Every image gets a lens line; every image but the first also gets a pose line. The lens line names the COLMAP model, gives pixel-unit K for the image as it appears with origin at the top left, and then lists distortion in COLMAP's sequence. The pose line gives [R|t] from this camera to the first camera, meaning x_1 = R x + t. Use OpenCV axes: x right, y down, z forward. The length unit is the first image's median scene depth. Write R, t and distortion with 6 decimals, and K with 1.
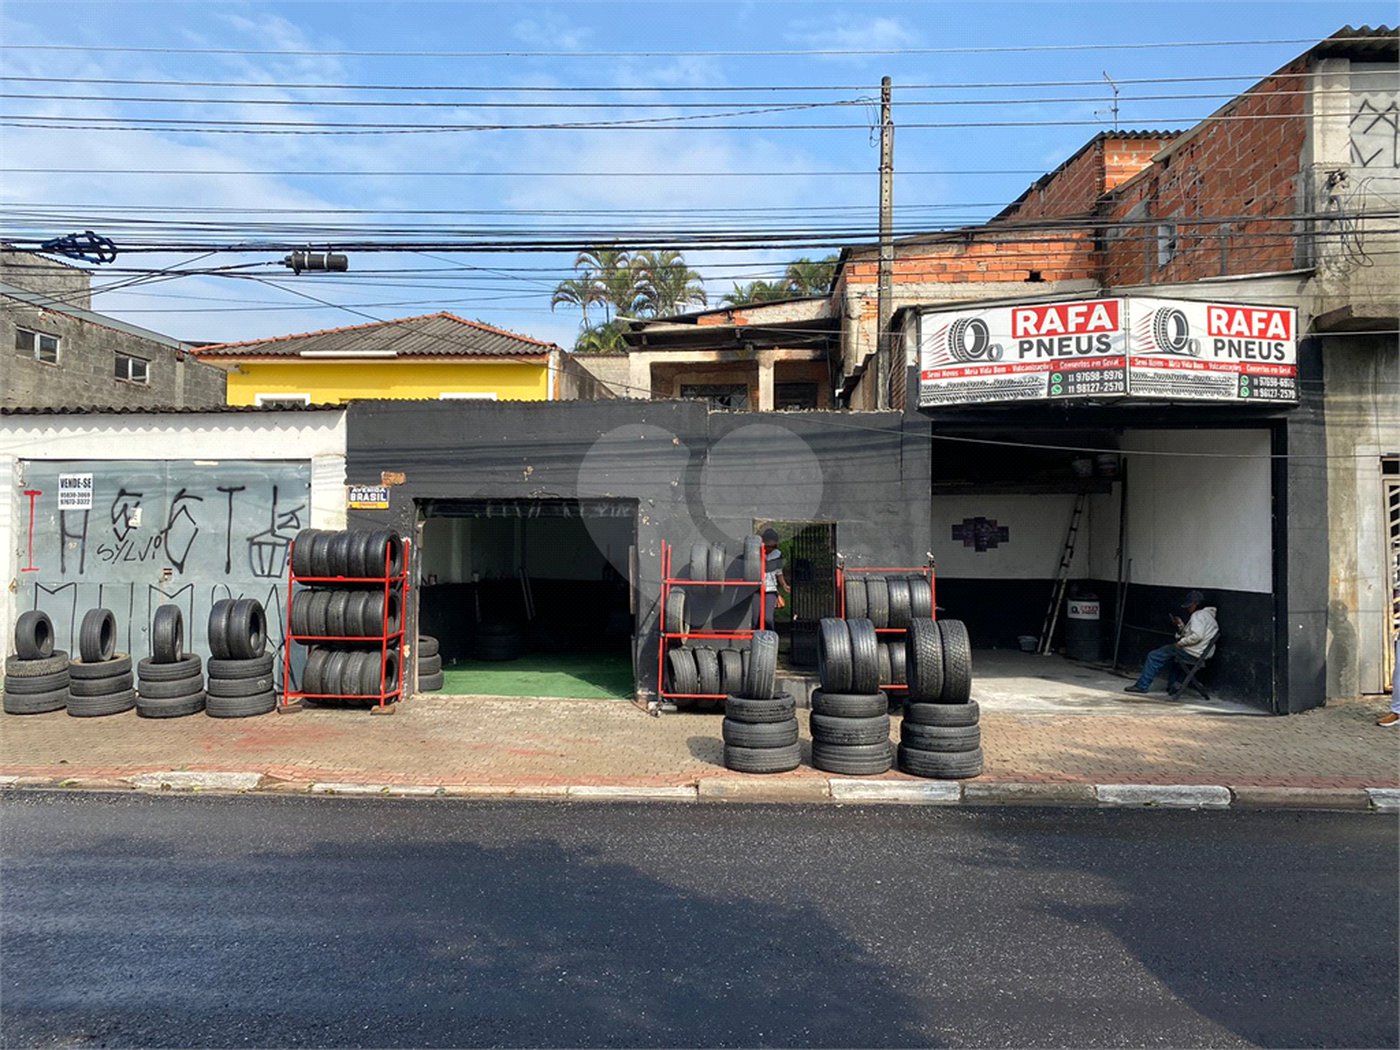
lens RADIAL K [[1060.2, 0, 700.3], [0, 1060.2, 517.1], [0, 0, 1]] dist [0.054528, -0.060858]
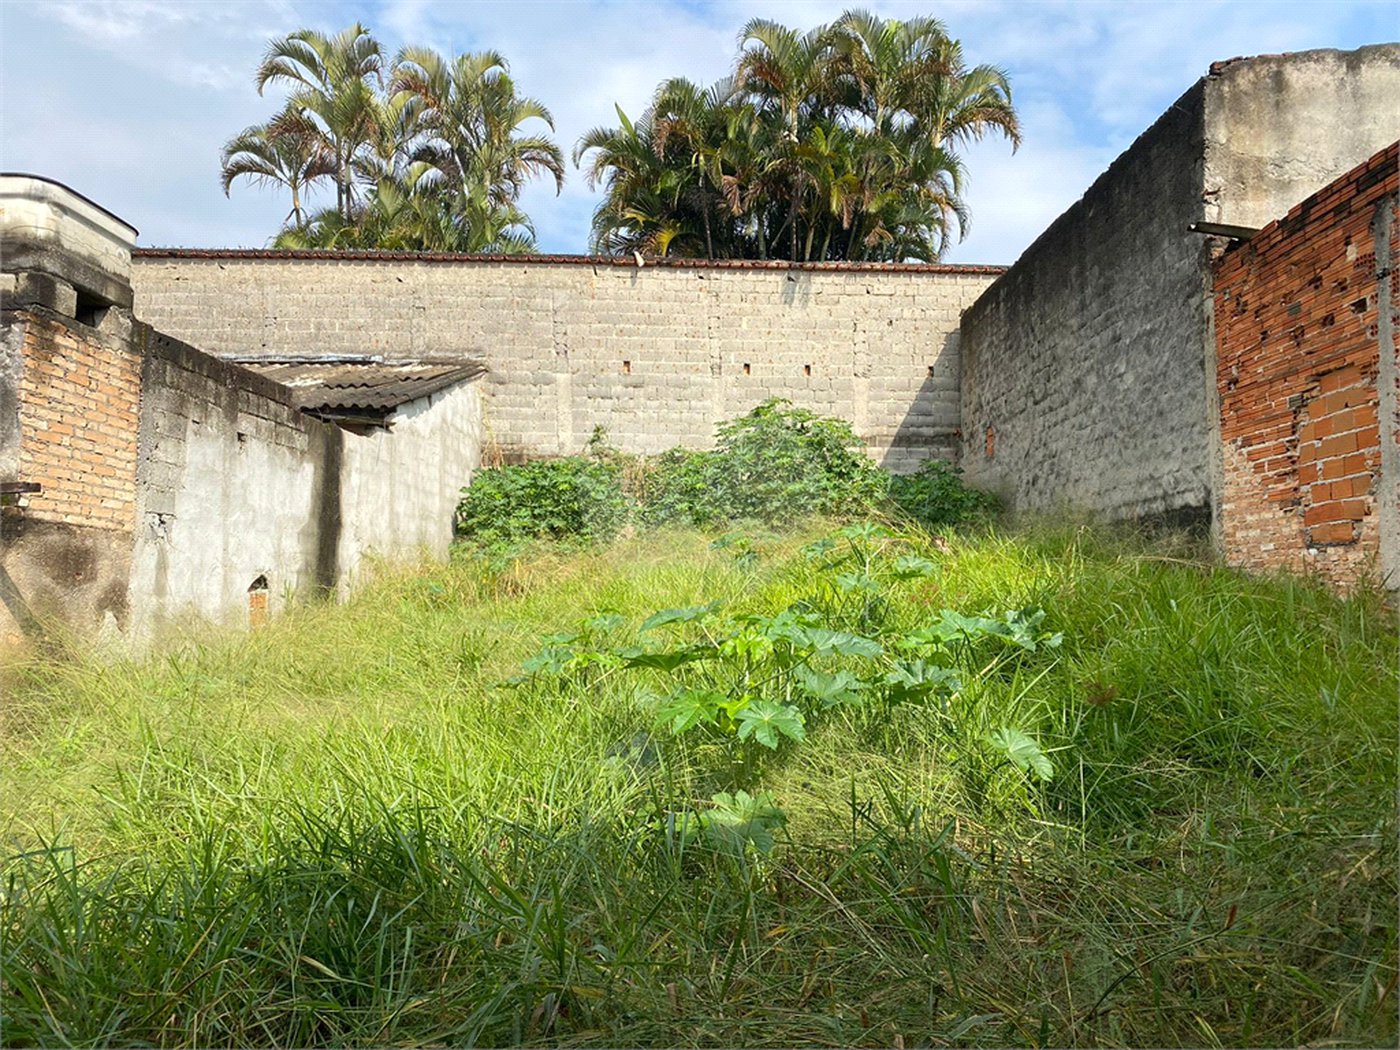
lens RADIAL K [[1060.2, 0, 691.7], [0, 1060.2, 523.1], [0, 0, 1]] dist [0.054528, -0.060858]
pose [[0.999556, 0.008381, 0.028577, 0.172861], [-0.007118, 0.999005, -0.044017, -0.127079], [-0.028918, 0.043794, 0.998622, 1.972724]]
